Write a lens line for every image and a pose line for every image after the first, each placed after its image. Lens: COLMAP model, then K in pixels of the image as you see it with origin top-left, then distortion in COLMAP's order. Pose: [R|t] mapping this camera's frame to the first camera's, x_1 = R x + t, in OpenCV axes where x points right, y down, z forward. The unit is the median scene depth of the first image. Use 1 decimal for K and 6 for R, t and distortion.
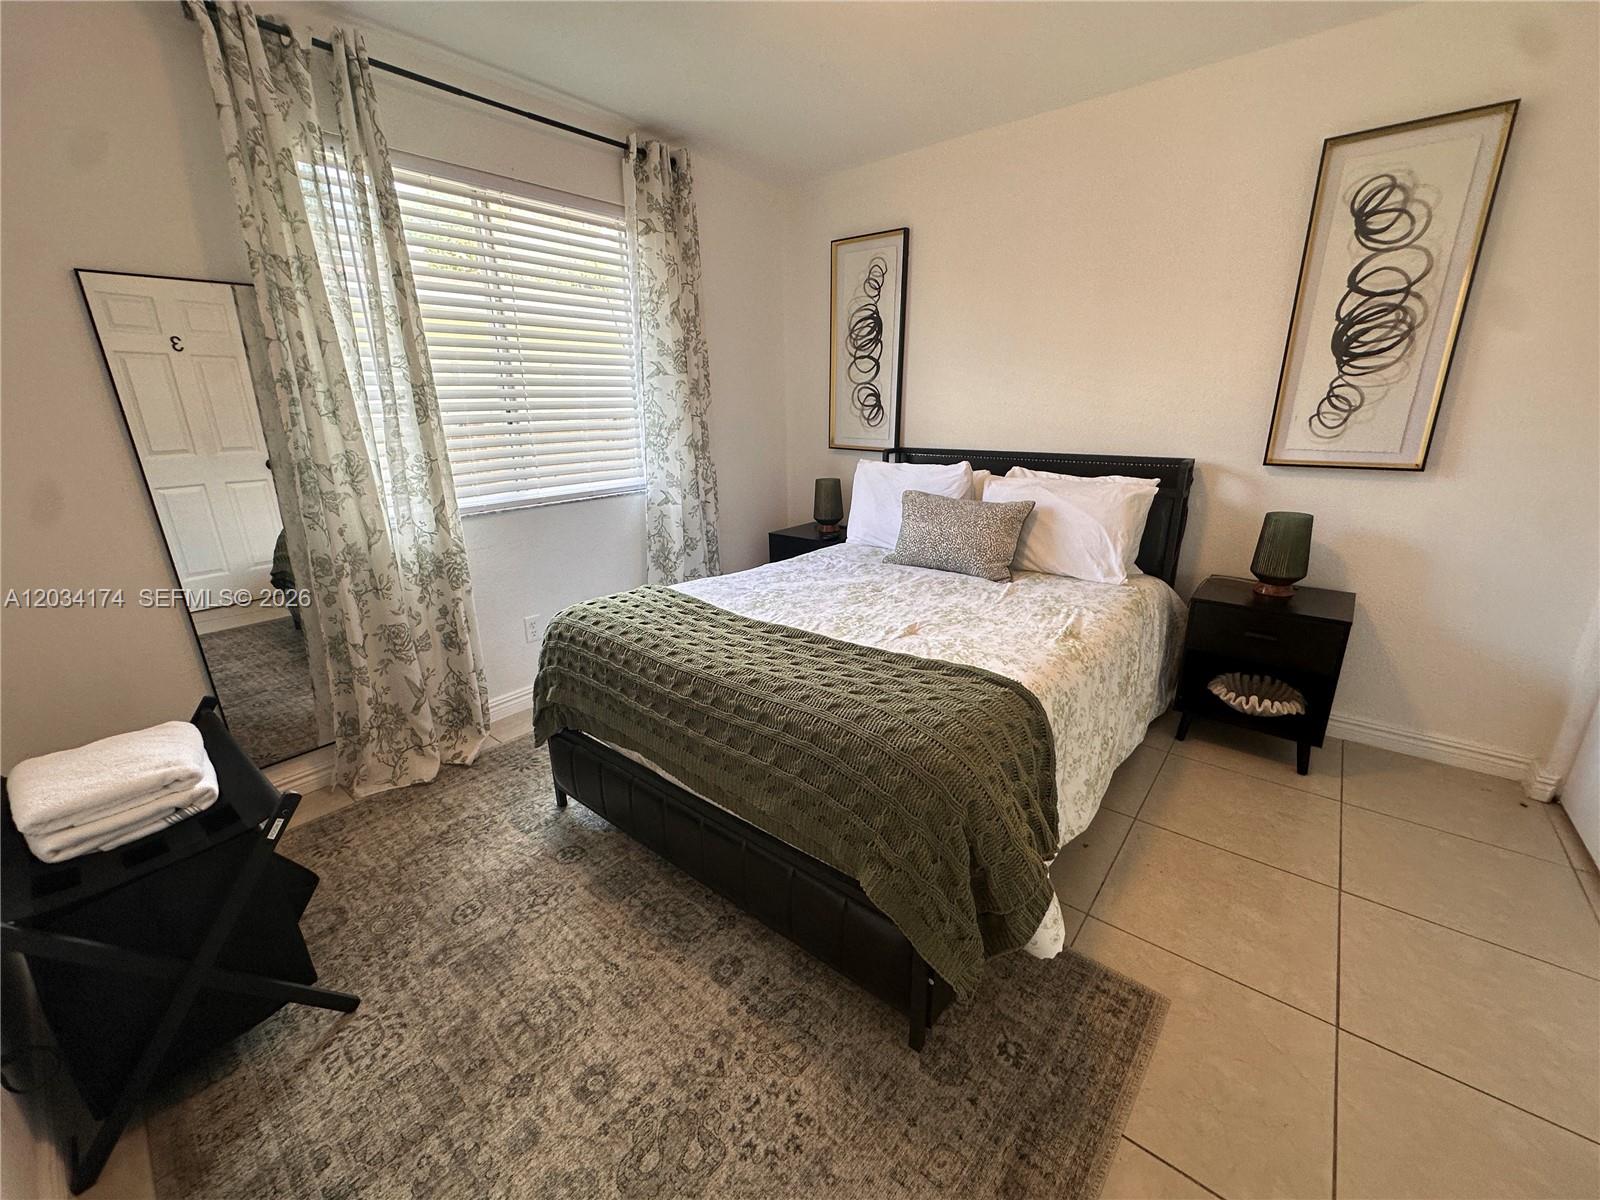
lens RADIAL K [[640.1, 0, 808.1], [0, 640.1, 602.0], [0, 0, 1]] dist [-0.005702, 0.001270]
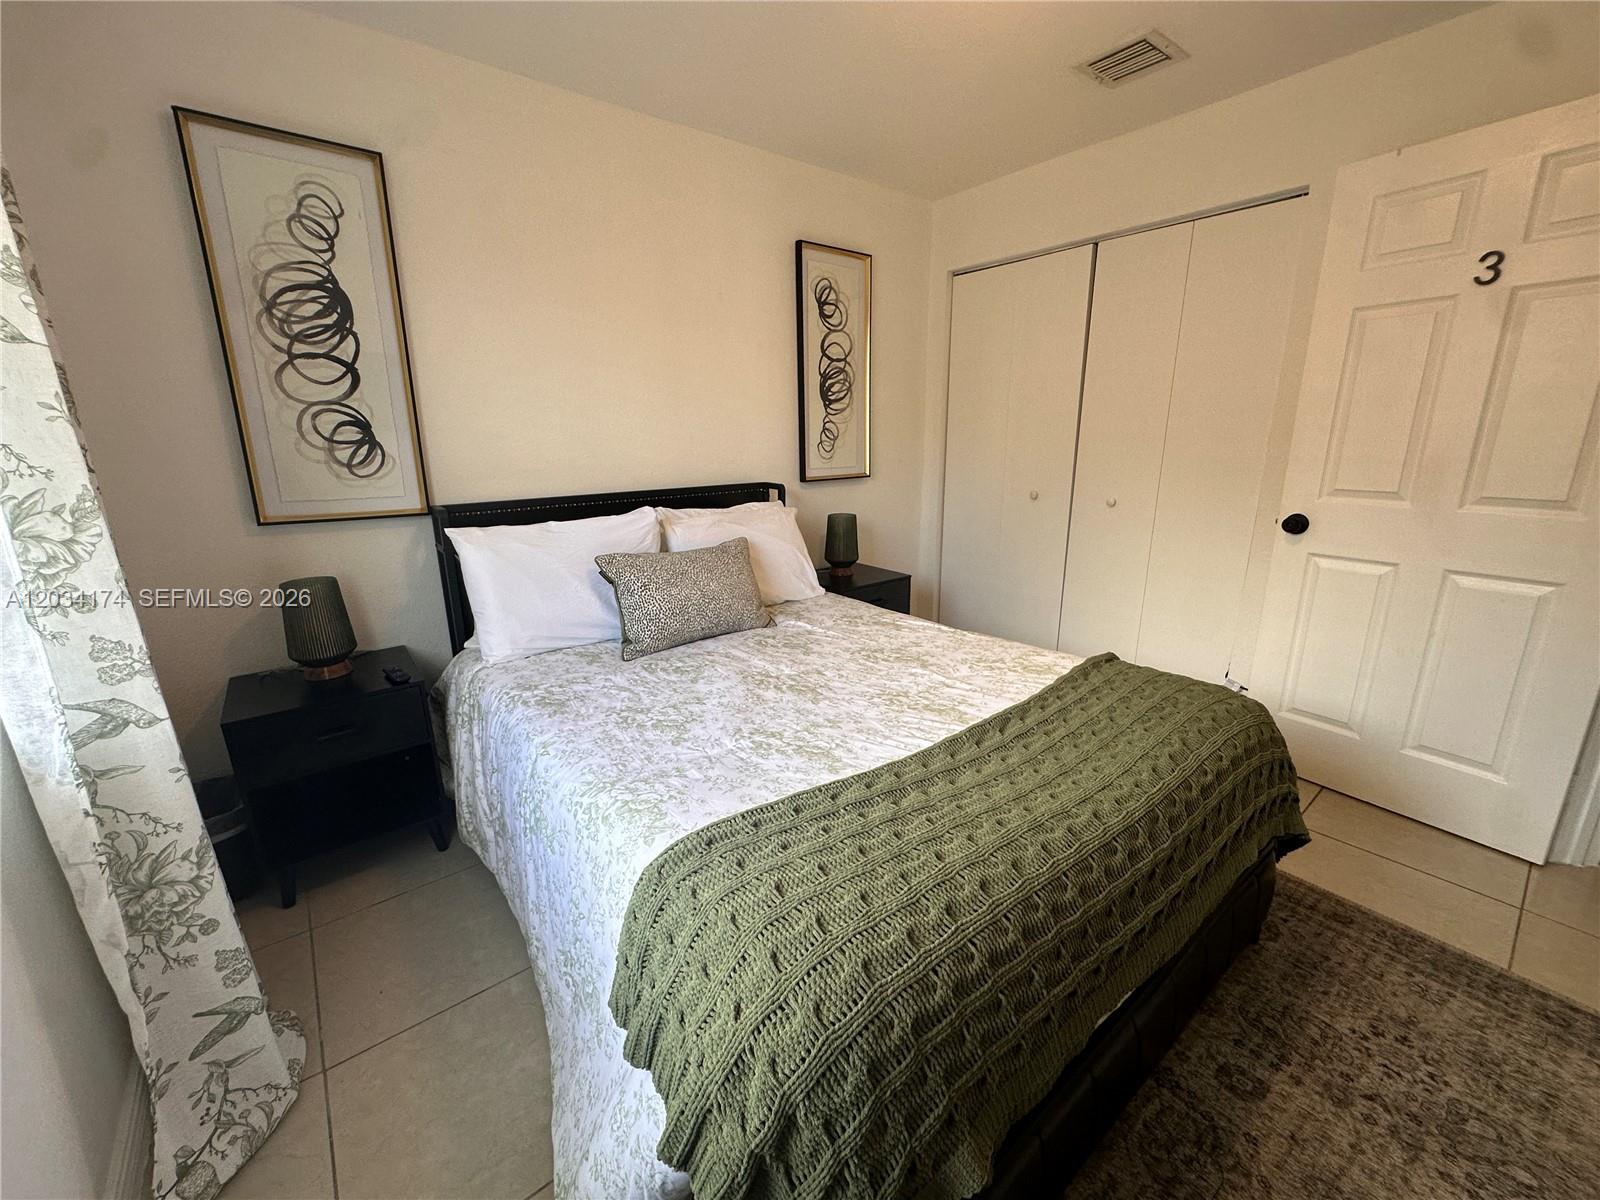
lens RADIAL K [[640.1, 0, 800.9], [0, 640.1, 597.7], [0, 0, 1]] dist [-0.005702, 0.001270]
pose [[0.209401, -0.236912, 0.948696, -0.493638], [0.301203, 0.938658, 0.167922, -0.188950], [-0.930284, 0.250586, 0.267915, 0.636150]]
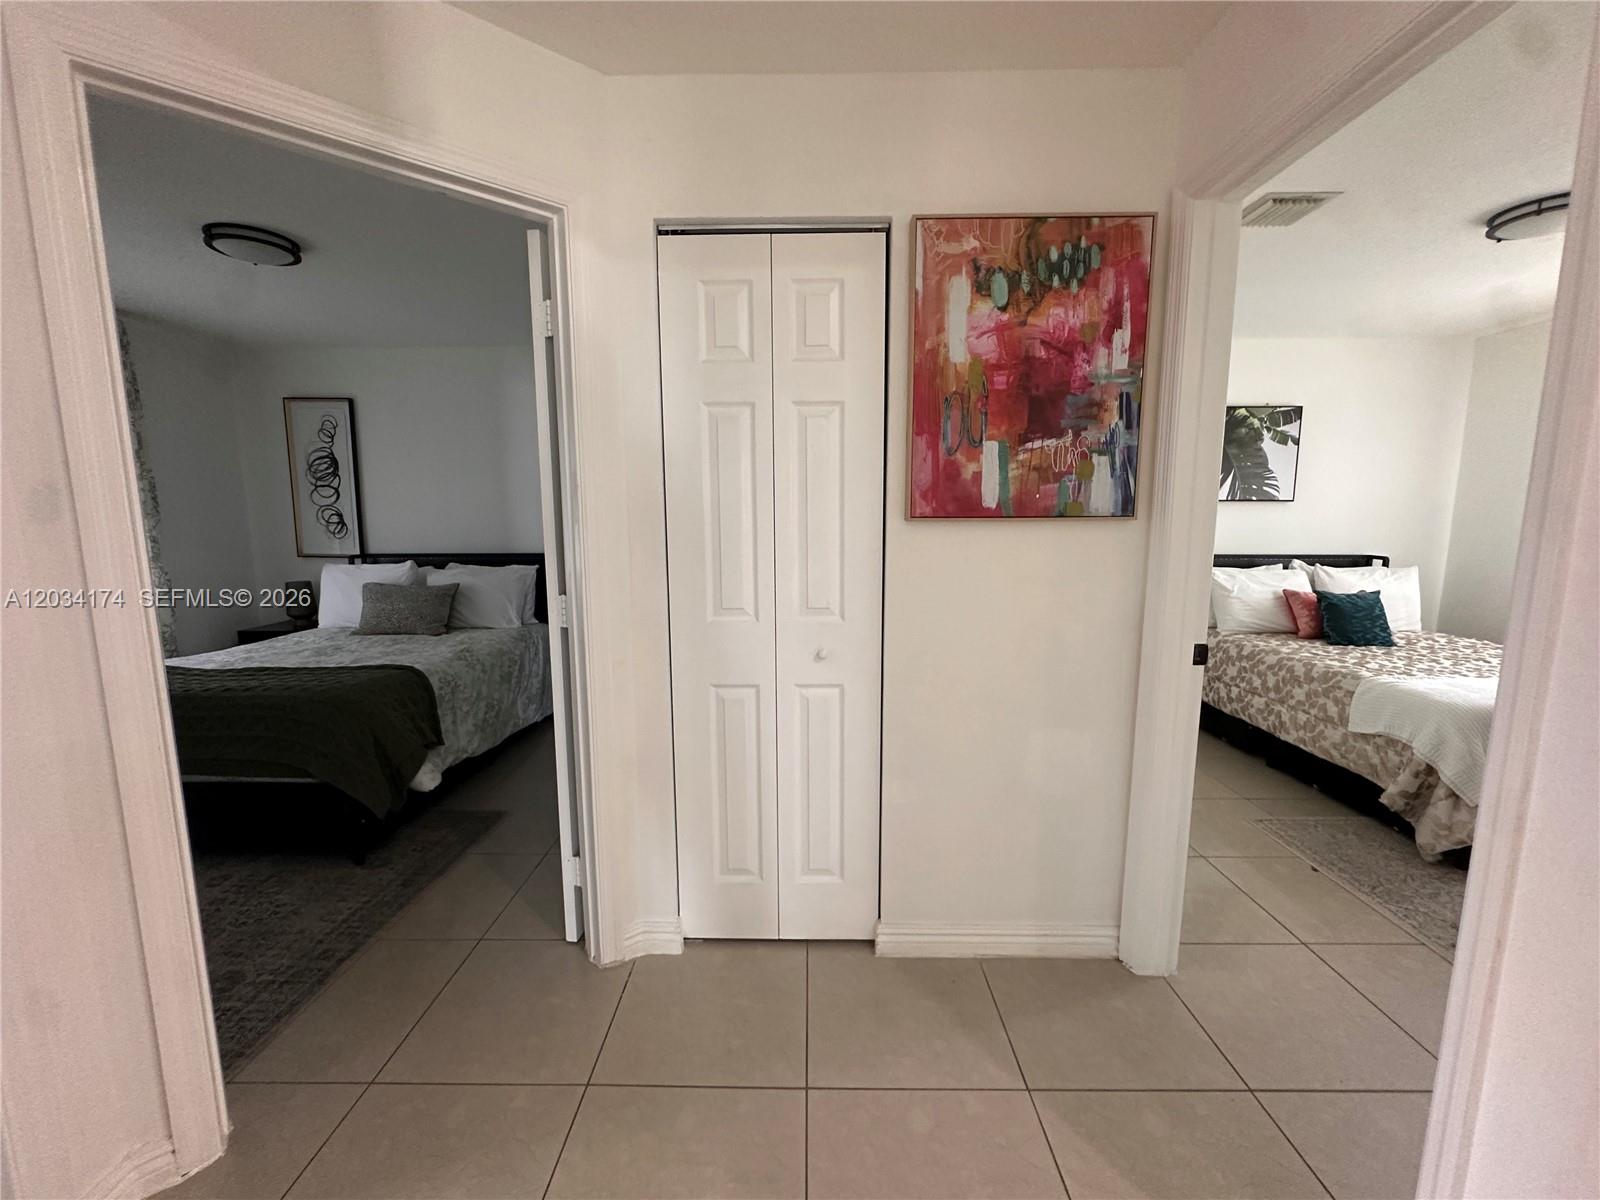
lens RADIAL K [[640.1, 0, 800.4], [0, 640.1, 598.2], [0, 0, 1]] dist [-0.005702, 0.001270]
pose [[0.787435, -0.074354, 0.611897, 0.048860], [0.177743, 0.977921, -0.109901, 0.180183], [-0.590216, 0.195300, 0.783265, -0.639317]]
